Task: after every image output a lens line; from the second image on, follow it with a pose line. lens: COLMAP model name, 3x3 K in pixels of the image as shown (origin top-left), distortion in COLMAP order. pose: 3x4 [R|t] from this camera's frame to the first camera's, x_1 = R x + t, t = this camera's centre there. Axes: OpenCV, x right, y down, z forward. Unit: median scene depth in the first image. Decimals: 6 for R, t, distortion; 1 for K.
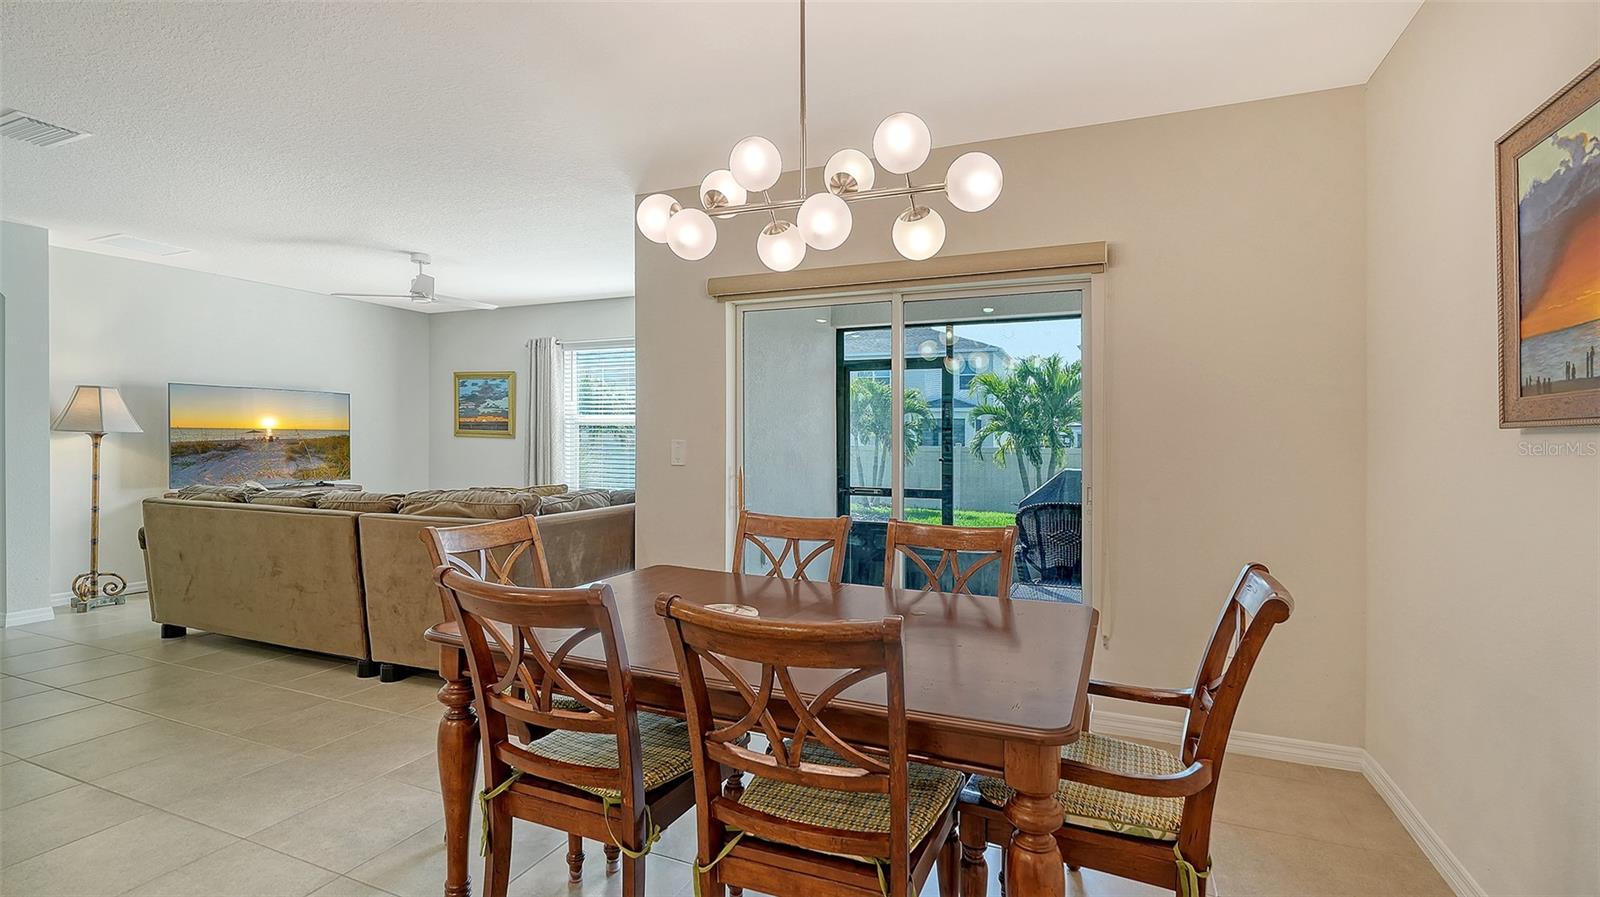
lens RADIAL K [[752.9, 0, 793.8], [0, 752.9, 446.9], [0, 0, 1]] dist [0.006466, 0.000544]
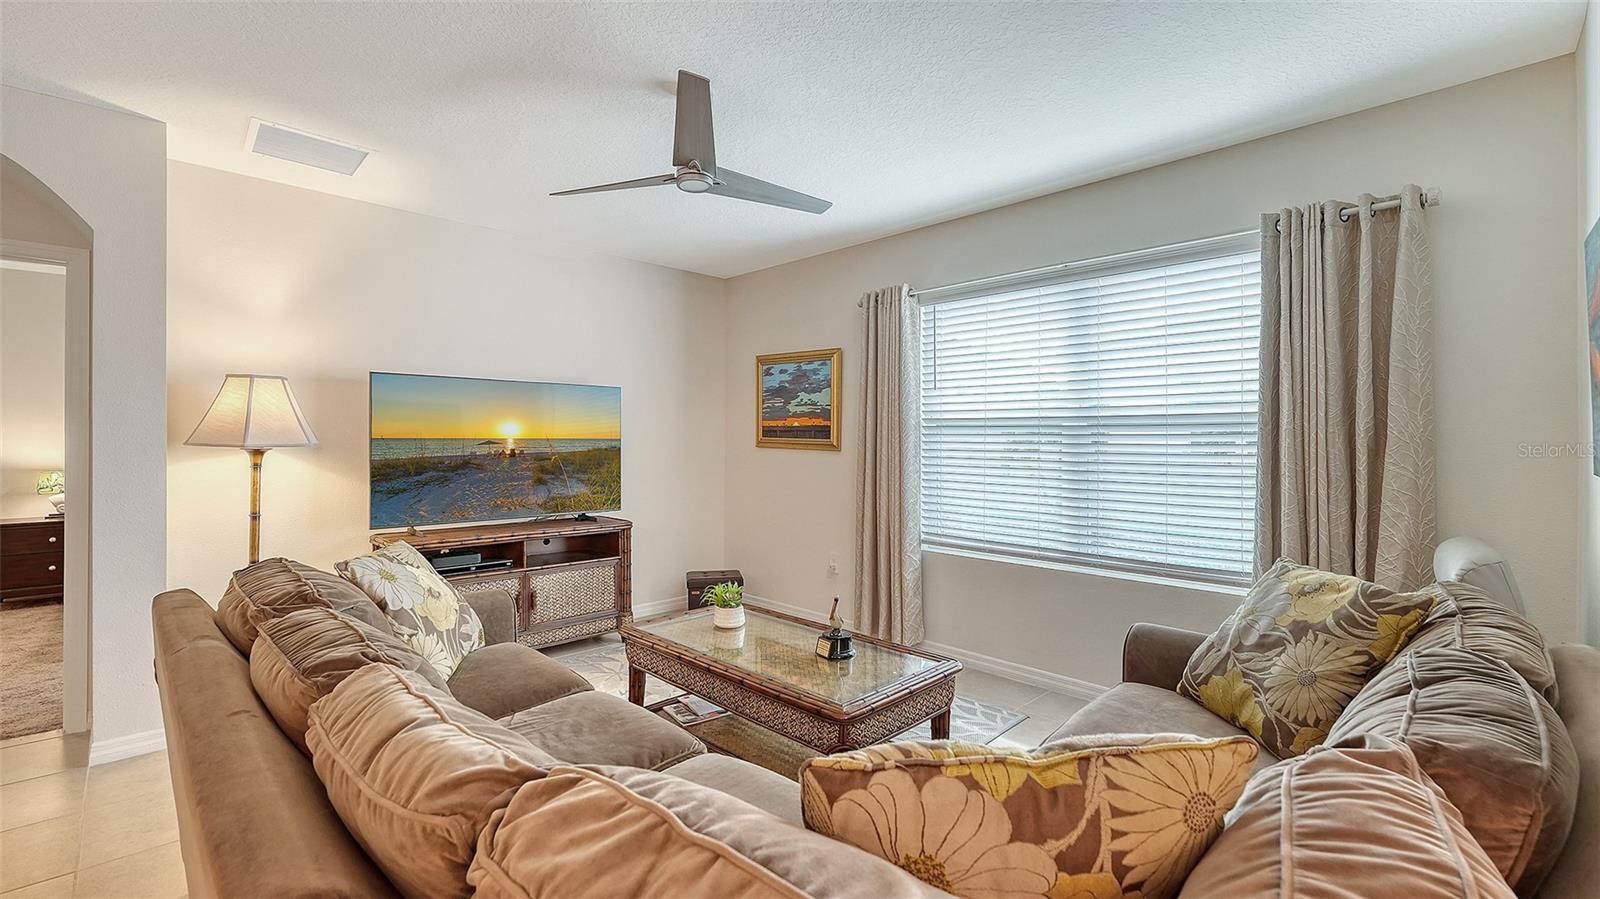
lens RADIAL K [[727.7, 0, 790.2], [0, 727.7, 442.1], [0, 0, 1]] dist [-0.019531, 0.000015]
pose [[0.929657, -0.002350, -0.368419, -0.190152], [-0.002002, 0.999933, -0.011429, -0.012210], [0.368421, 0.011363, 0.929590, 0.423656]]
